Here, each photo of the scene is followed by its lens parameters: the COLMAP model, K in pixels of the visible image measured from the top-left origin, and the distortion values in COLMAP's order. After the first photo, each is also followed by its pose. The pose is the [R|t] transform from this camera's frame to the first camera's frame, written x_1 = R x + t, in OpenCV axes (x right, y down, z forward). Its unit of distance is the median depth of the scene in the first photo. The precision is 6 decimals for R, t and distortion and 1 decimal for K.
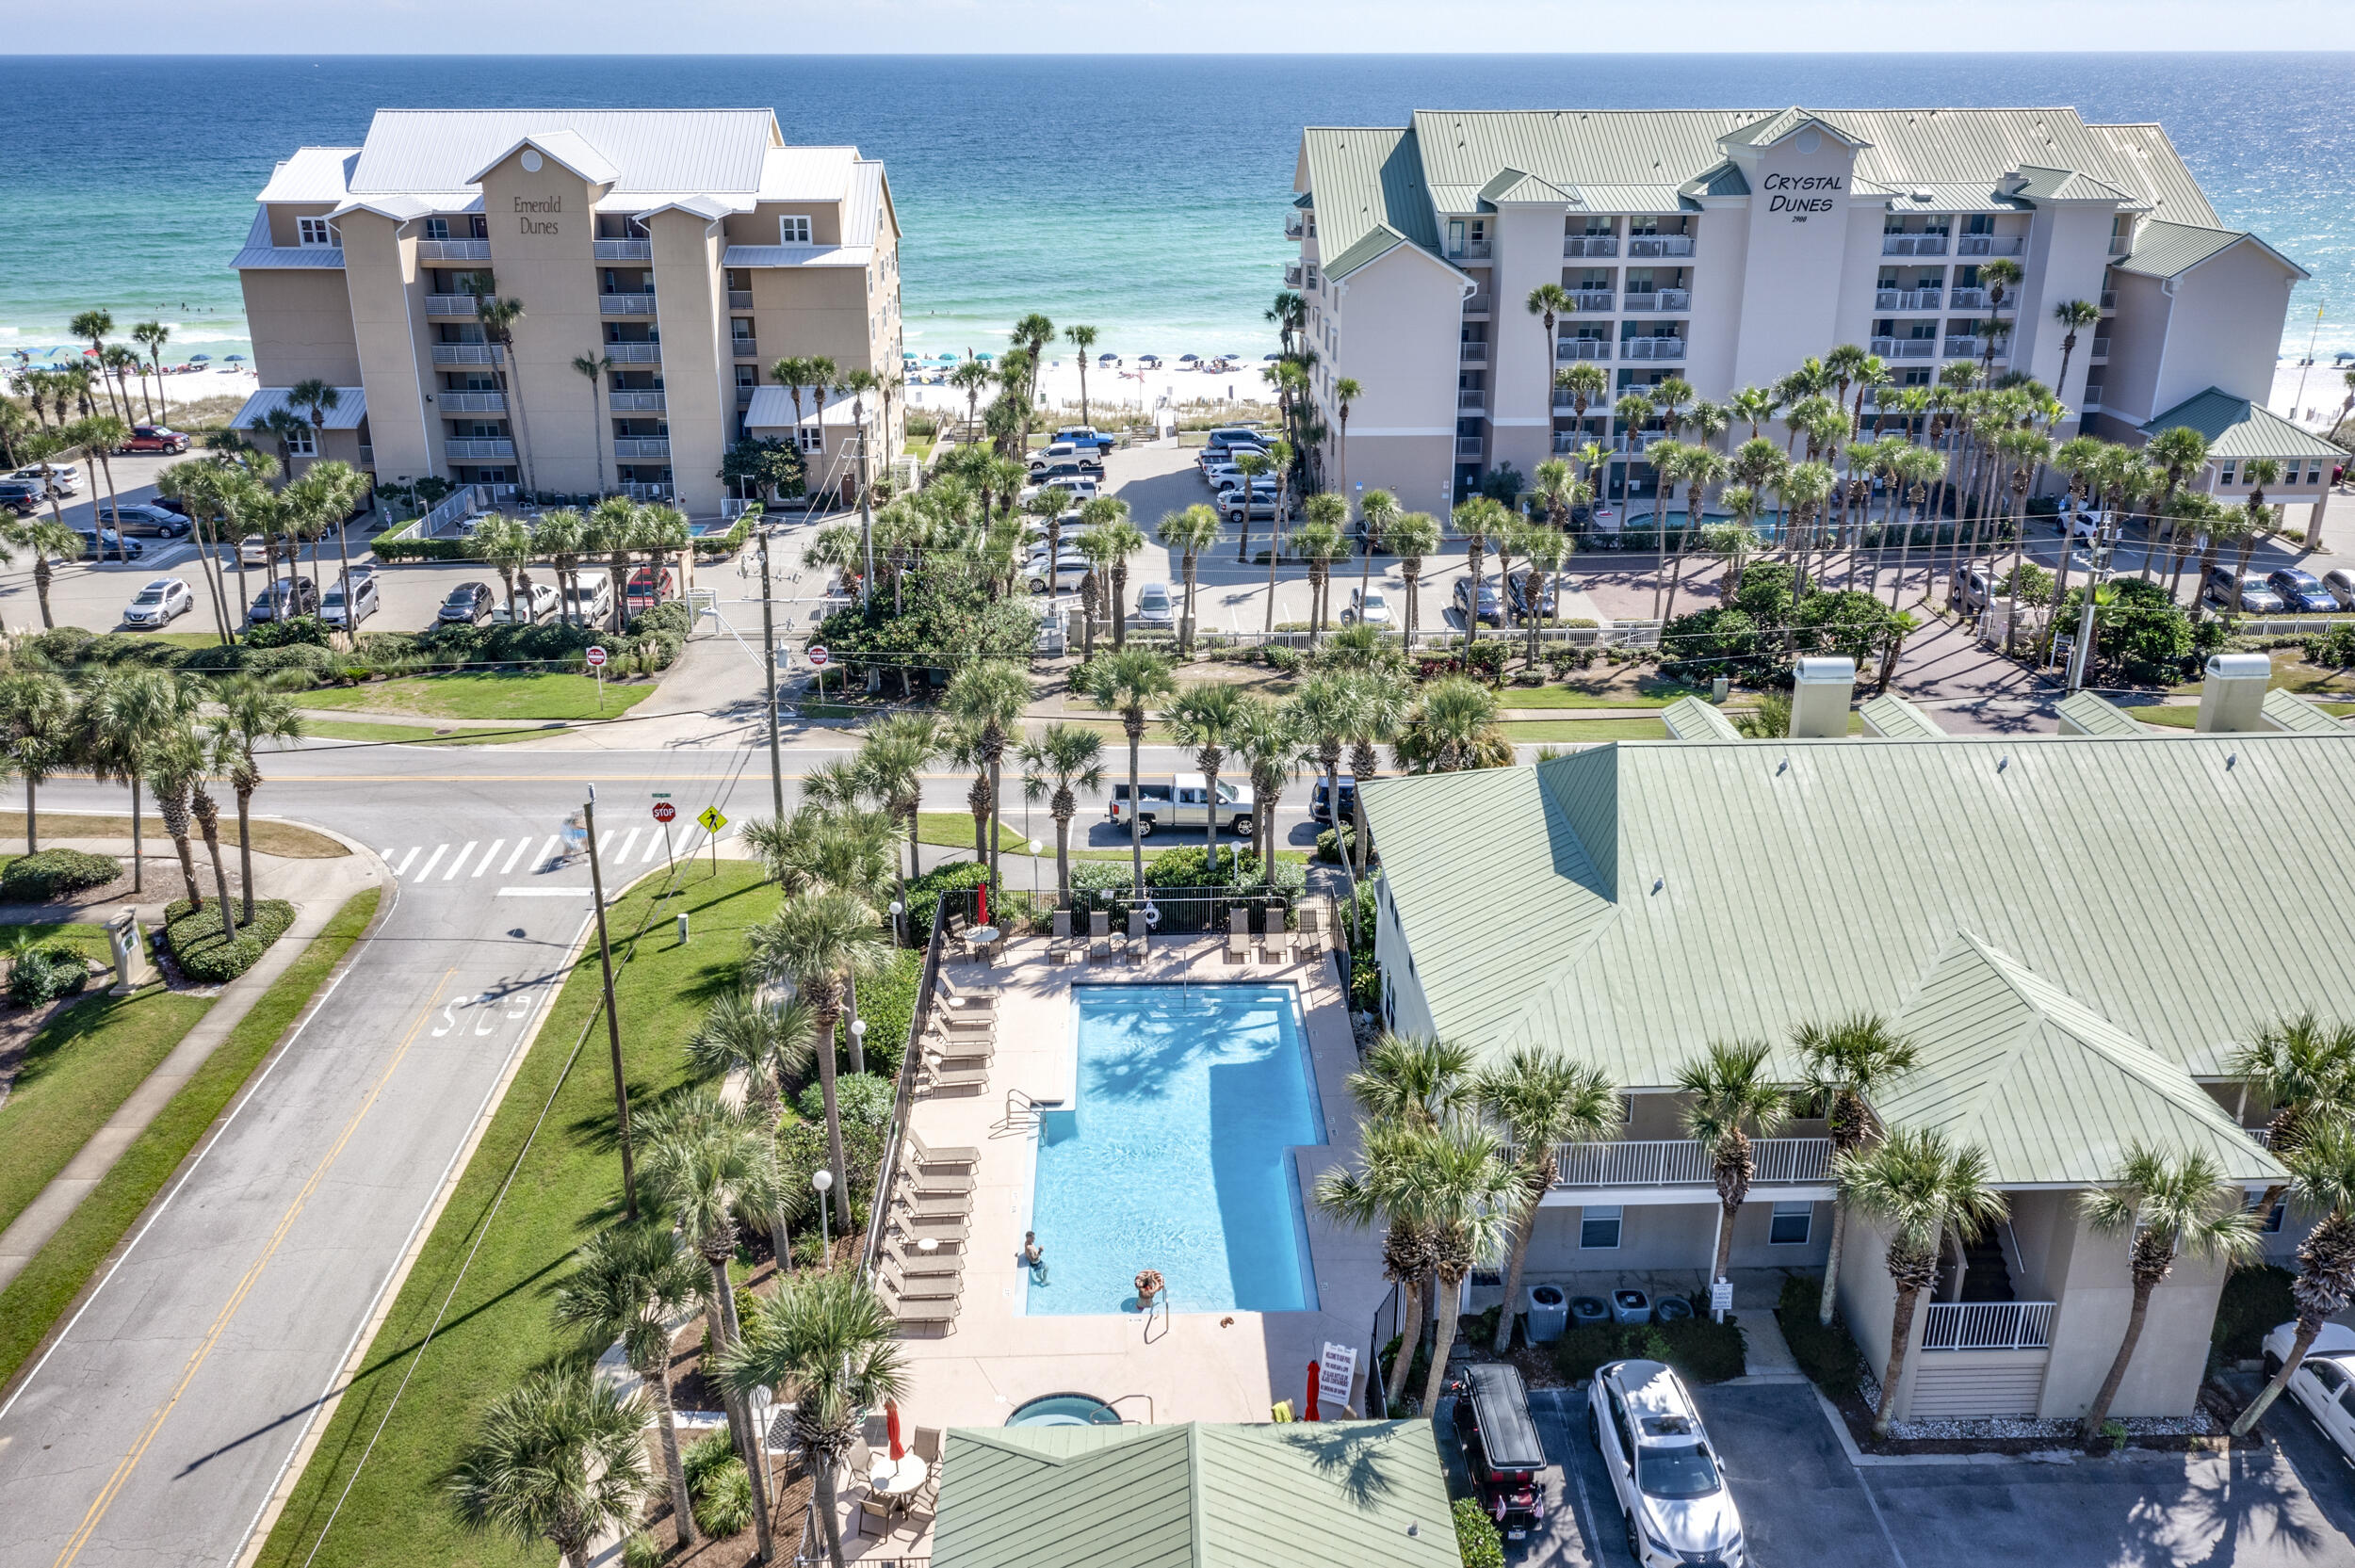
lens RADIAL K [[1912.6, 0, 1181.7], [0, 1912.6, 796.1], [0, 0, 1]] dist [-0.009587, 0.009390]
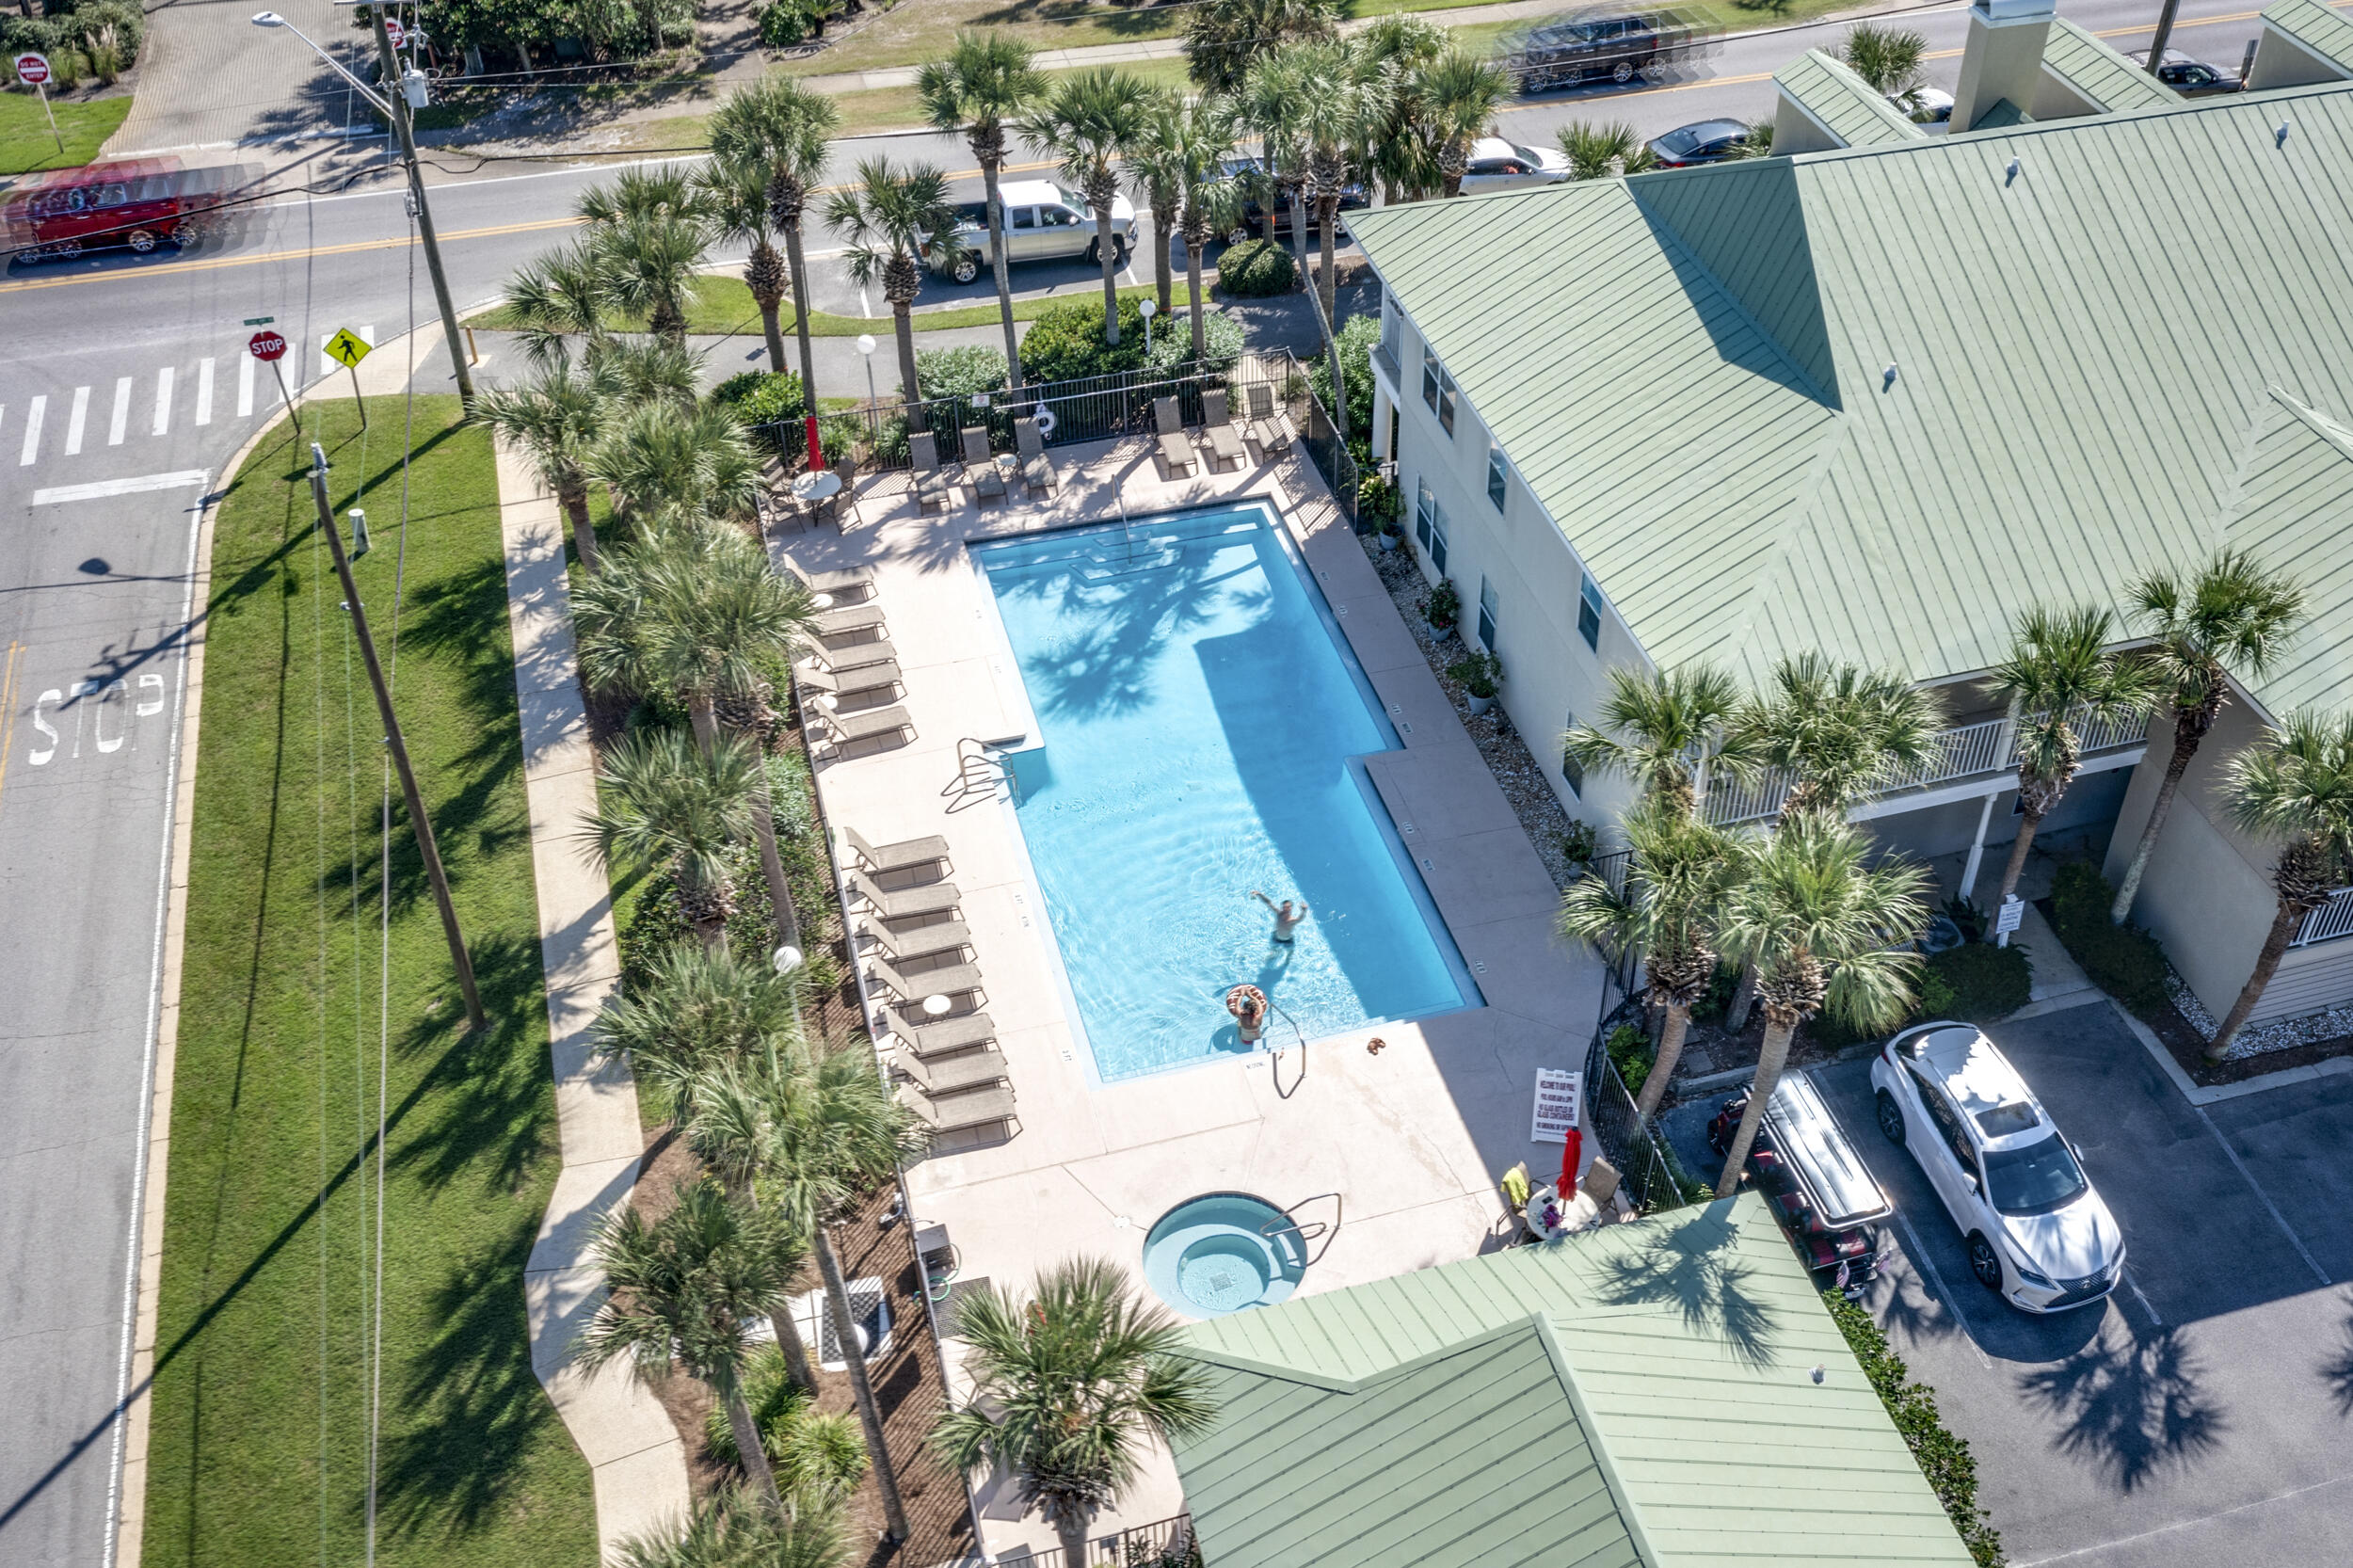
lens RADIAL K [[2252.5, 0, 1277.1], [0, 2252.5, 833.0], [0, 0, 1]] dist [-0.006706, 0.000000]
pose [[0.967476, -0.165577, 0.191245, -0.126943], [0.091424, 0.933786, 0.345956, -0.082712], [-0.235864, -0.317220, 0.918553, 0.172736]]
